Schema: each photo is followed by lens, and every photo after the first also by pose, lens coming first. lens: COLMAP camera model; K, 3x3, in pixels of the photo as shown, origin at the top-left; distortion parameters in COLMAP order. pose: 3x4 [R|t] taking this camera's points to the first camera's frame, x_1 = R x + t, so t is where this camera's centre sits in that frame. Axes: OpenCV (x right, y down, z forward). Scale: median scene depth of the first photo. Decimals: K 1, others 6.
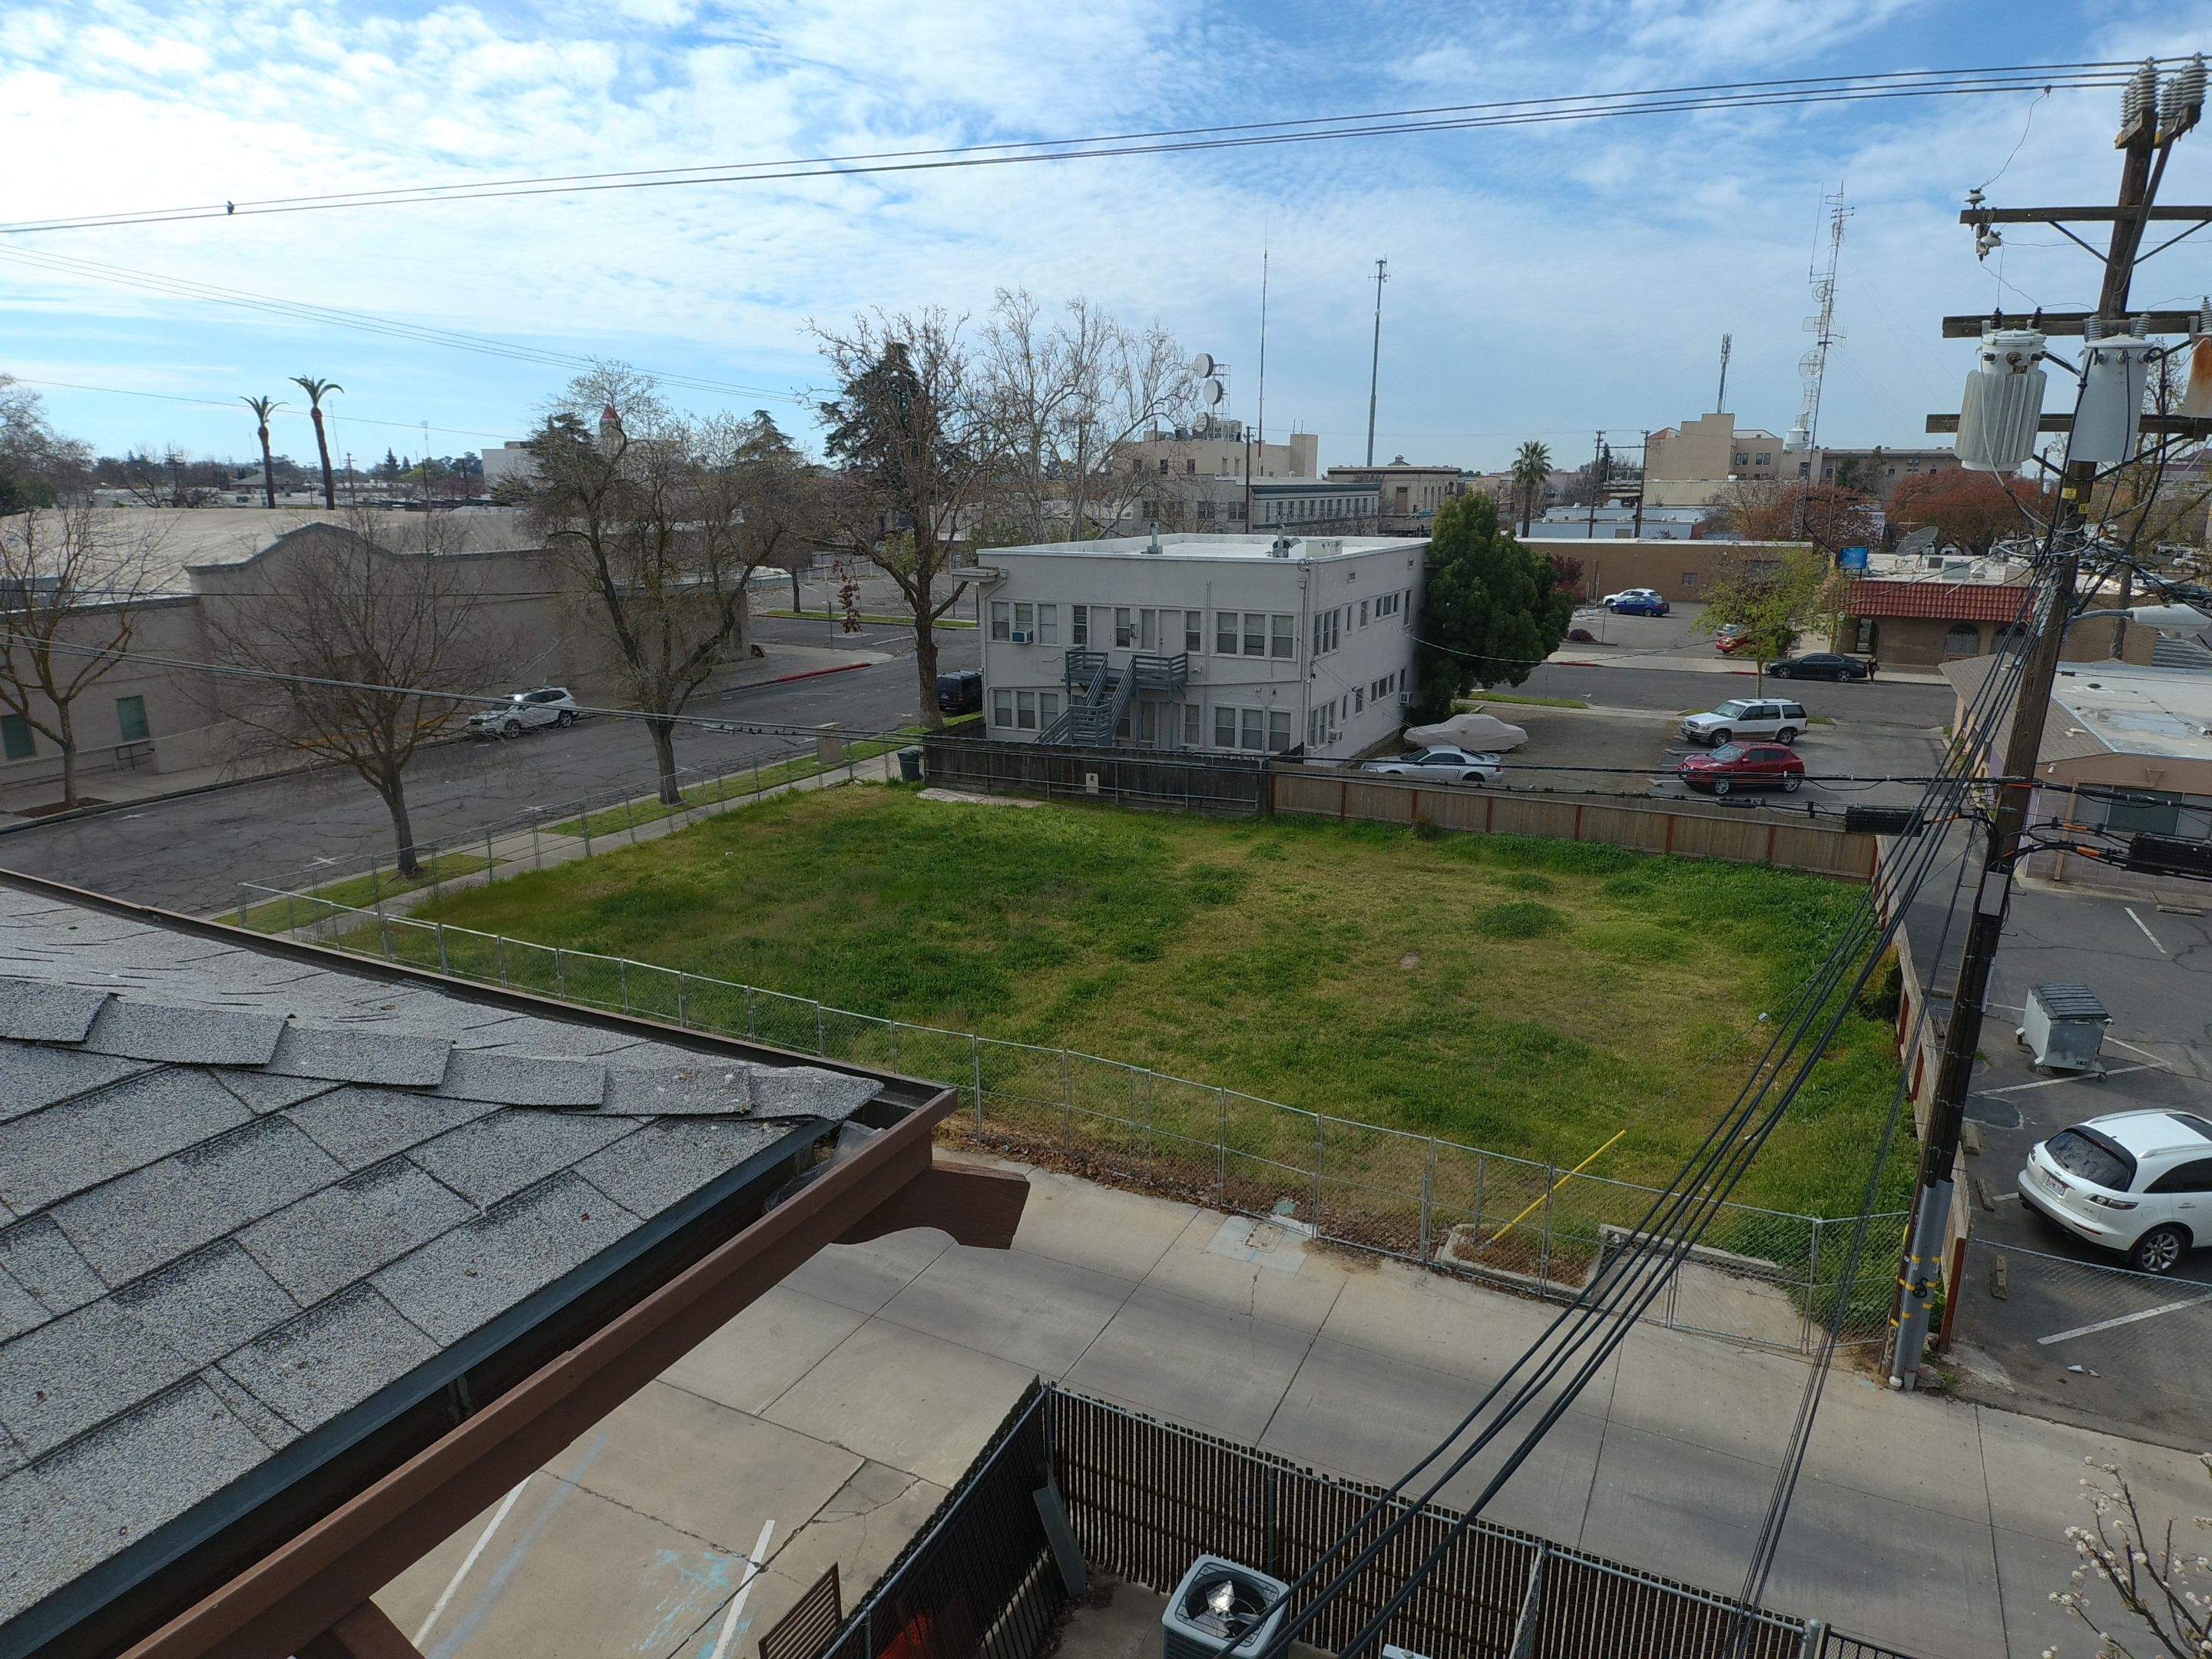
lens RADIAL K [[1445.8, 0, 1099.8], [0, 1445.8, 760.6], [0, 0, 1]] dist [0.001975, -0.070836]
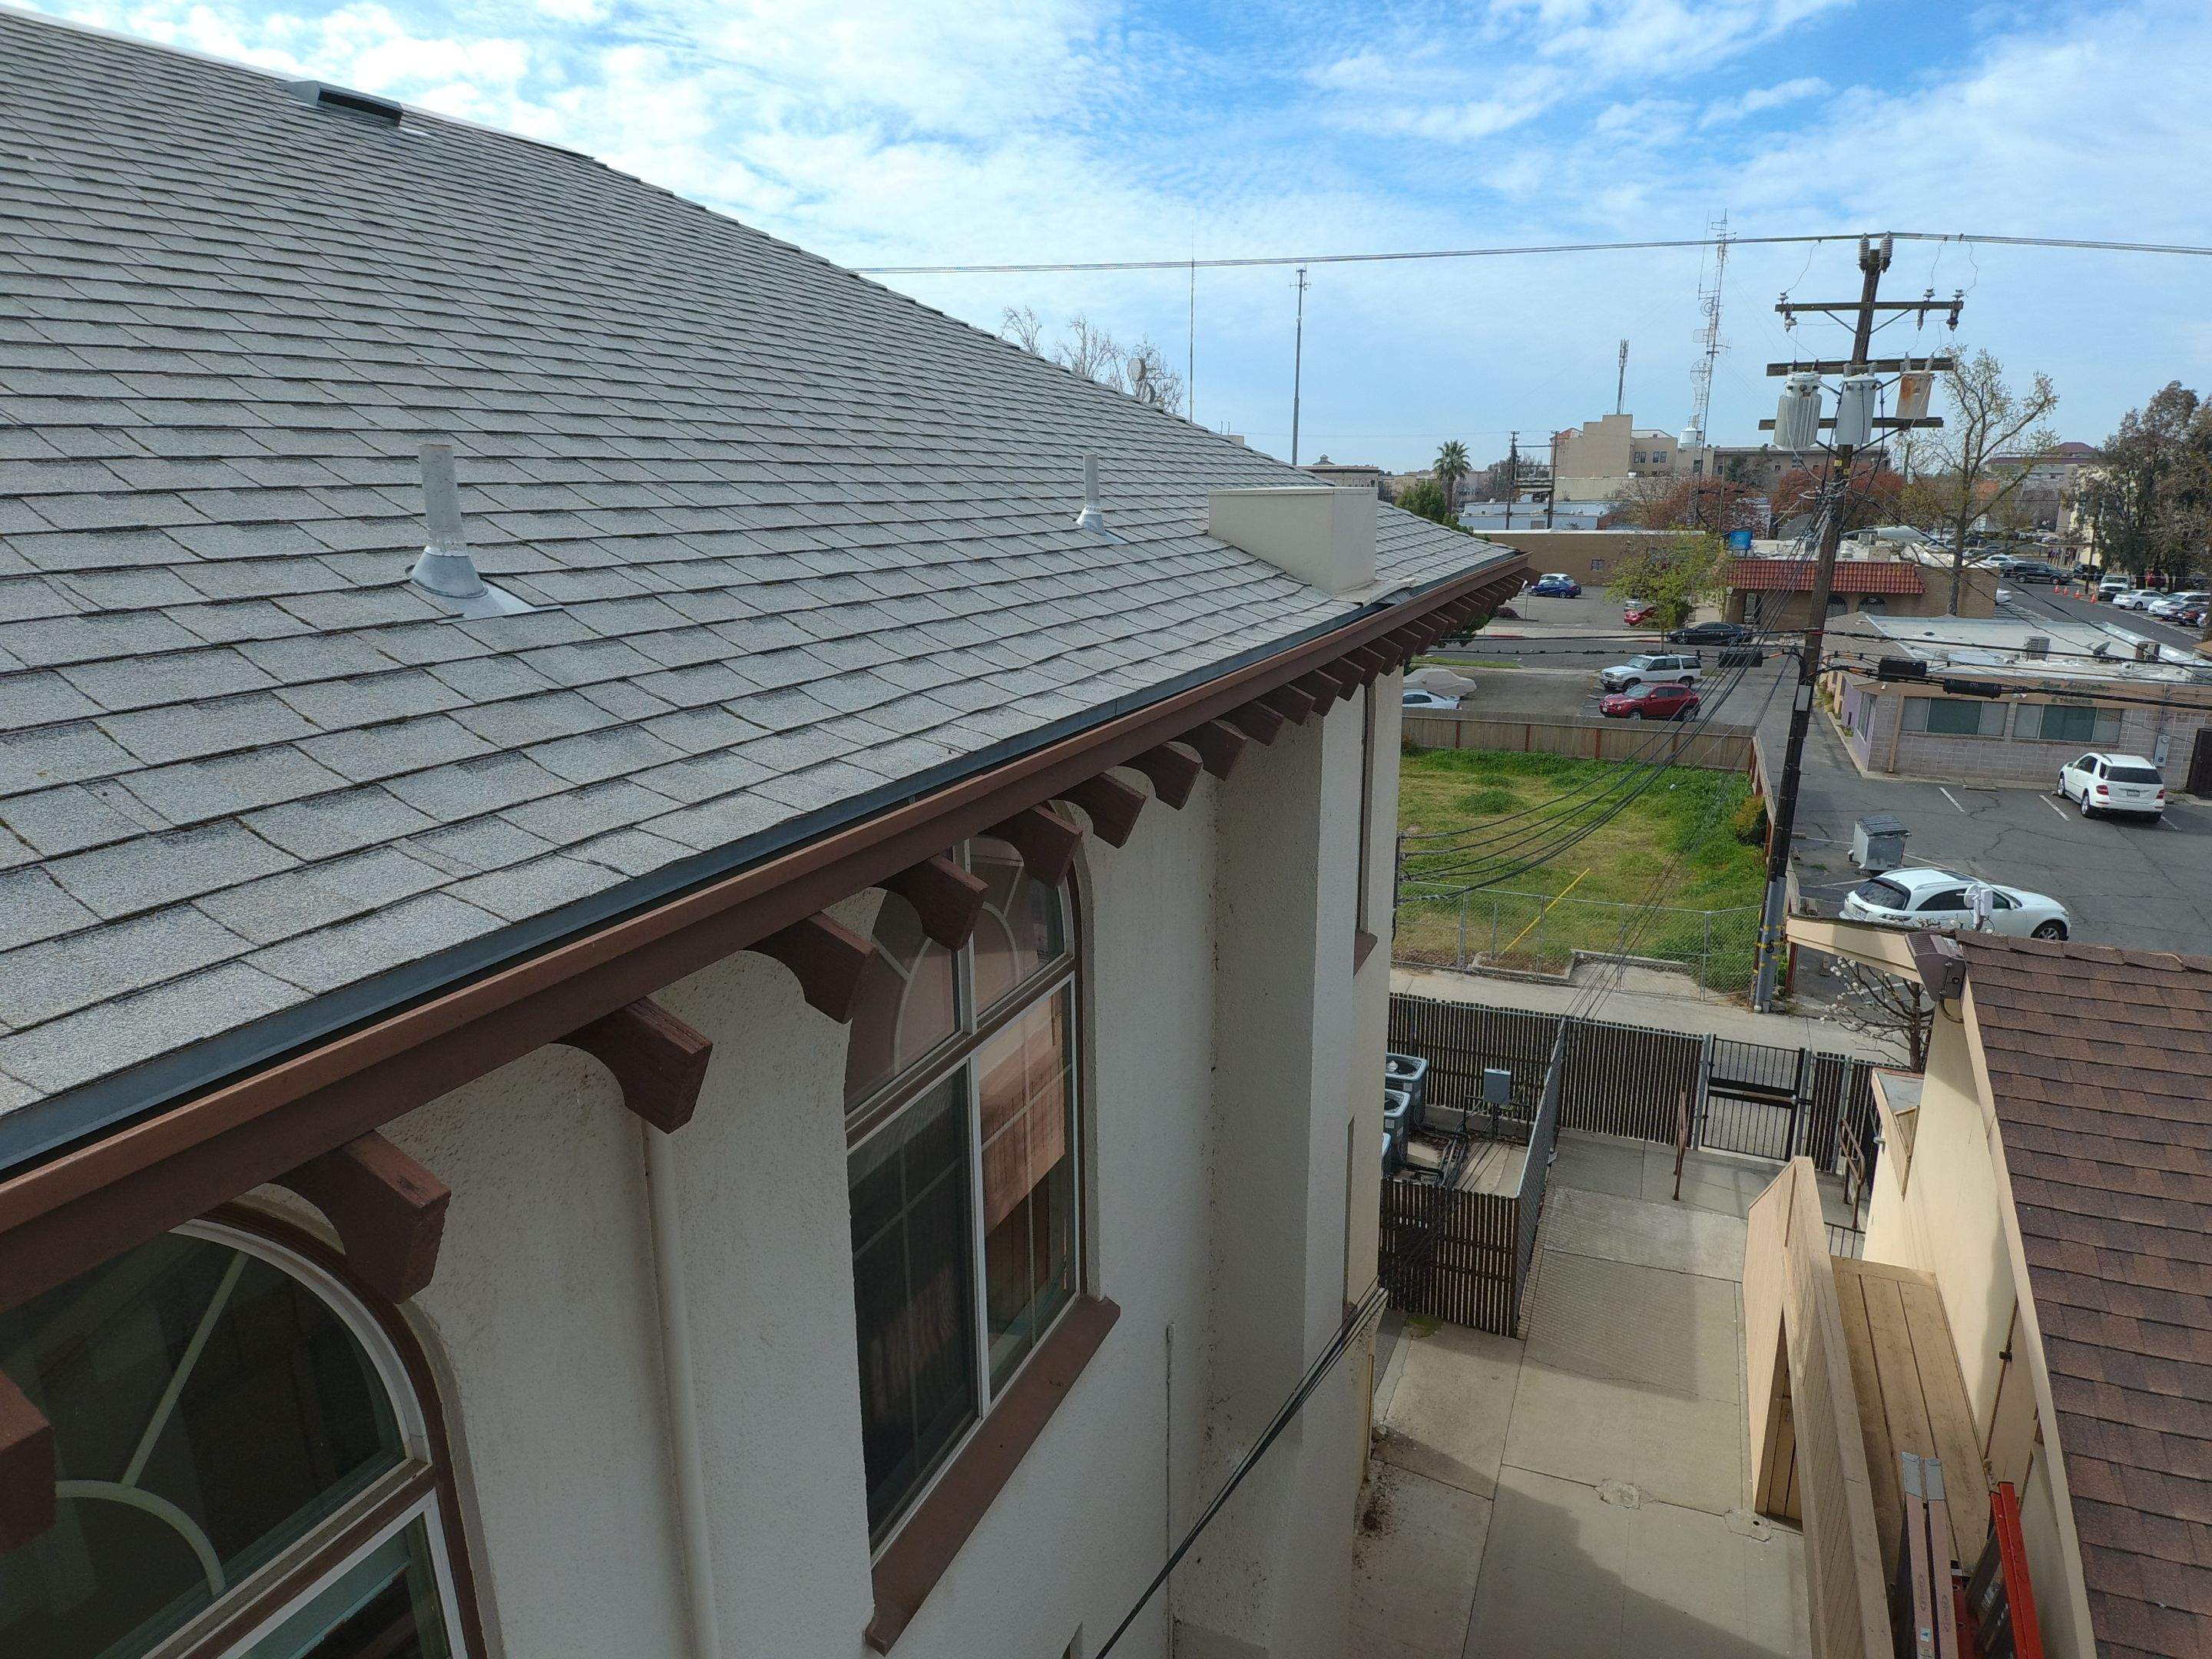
lens RADIAL K [[1469.6, 0, 1106.0], [0, 1469.6, 802.0], [0, 0, 1]] dist [0.010857, -0.079619]
pose [[0.997633, -0.019867, 0.065837, -0.060316], [0.018474, 0.999594, 0.021701, 0.030028], [-0.066241, -0.020433, 0.997594, -0.129031]]
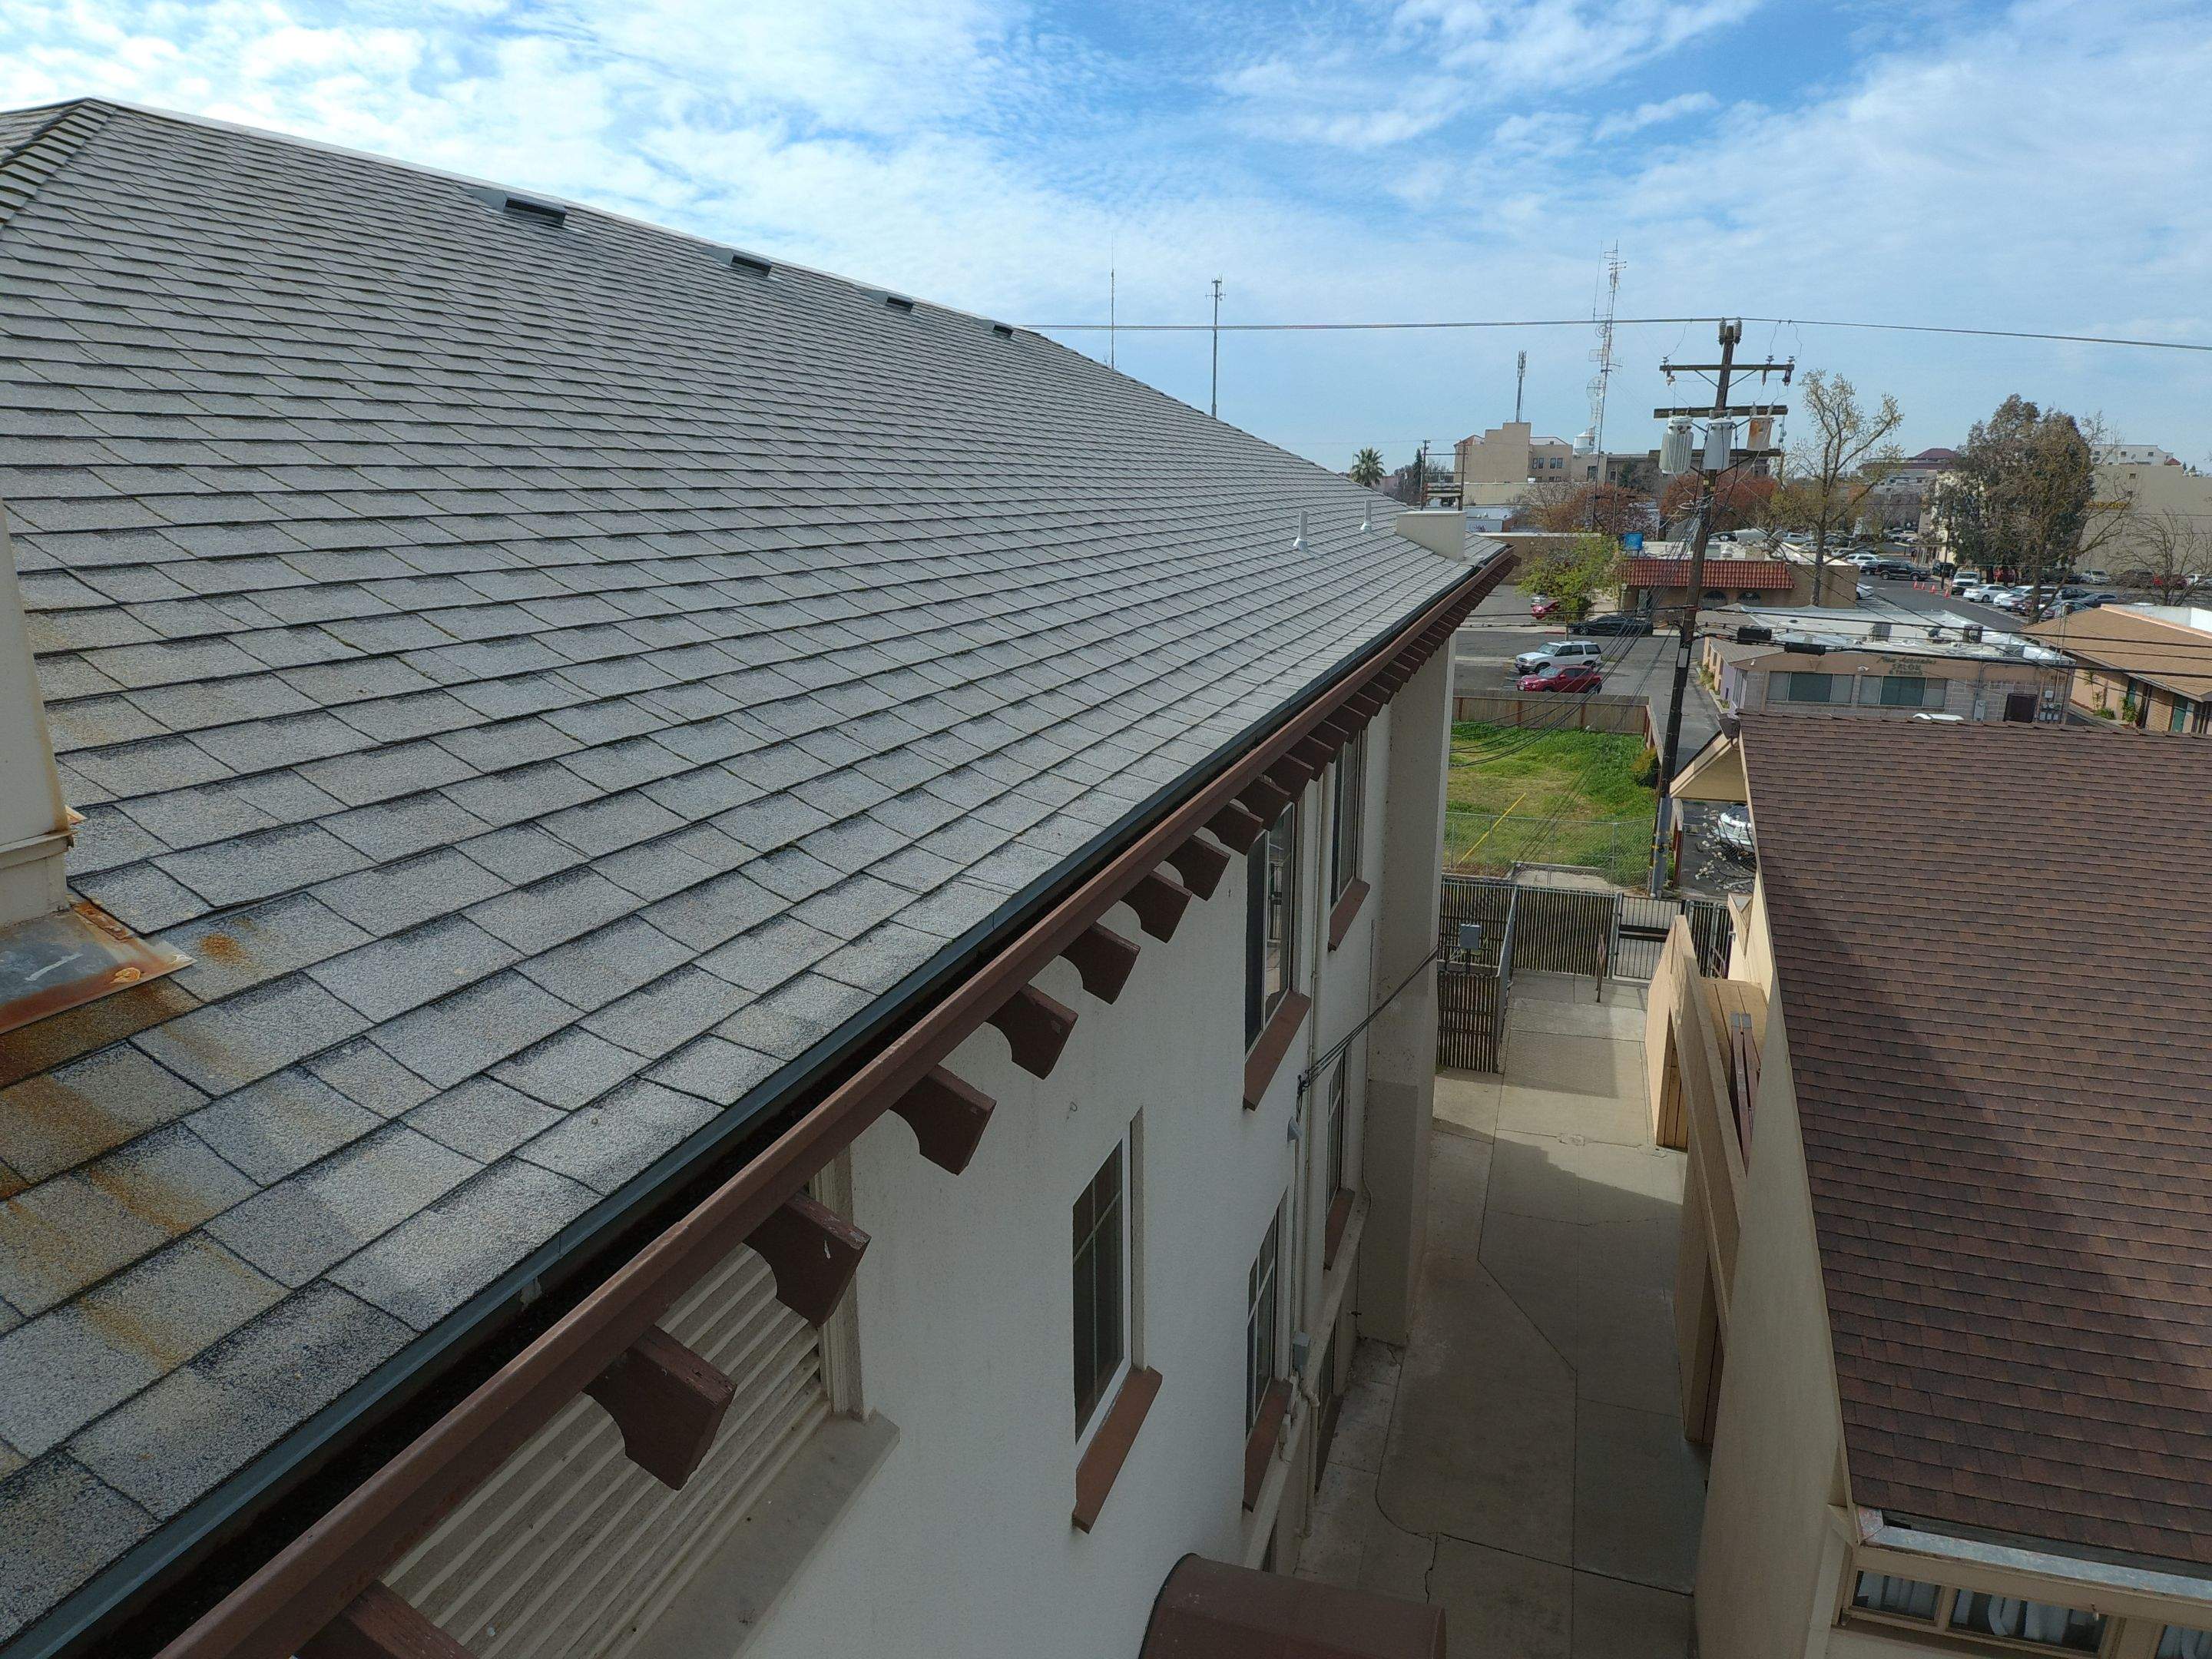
lens RADIAL K [[1493.4, 0, 1119.4], [0, 1493.4, 827.5], [0, 0, 1]] dist [0.020797, -0.084641]
pose [[0.989561, -0.035916, 0.139567, -0.113148], [0.031198, 0.998870, 0.035847, 0.046012], [-0.140697, -0.031119, 0.989564, -0.230857]]
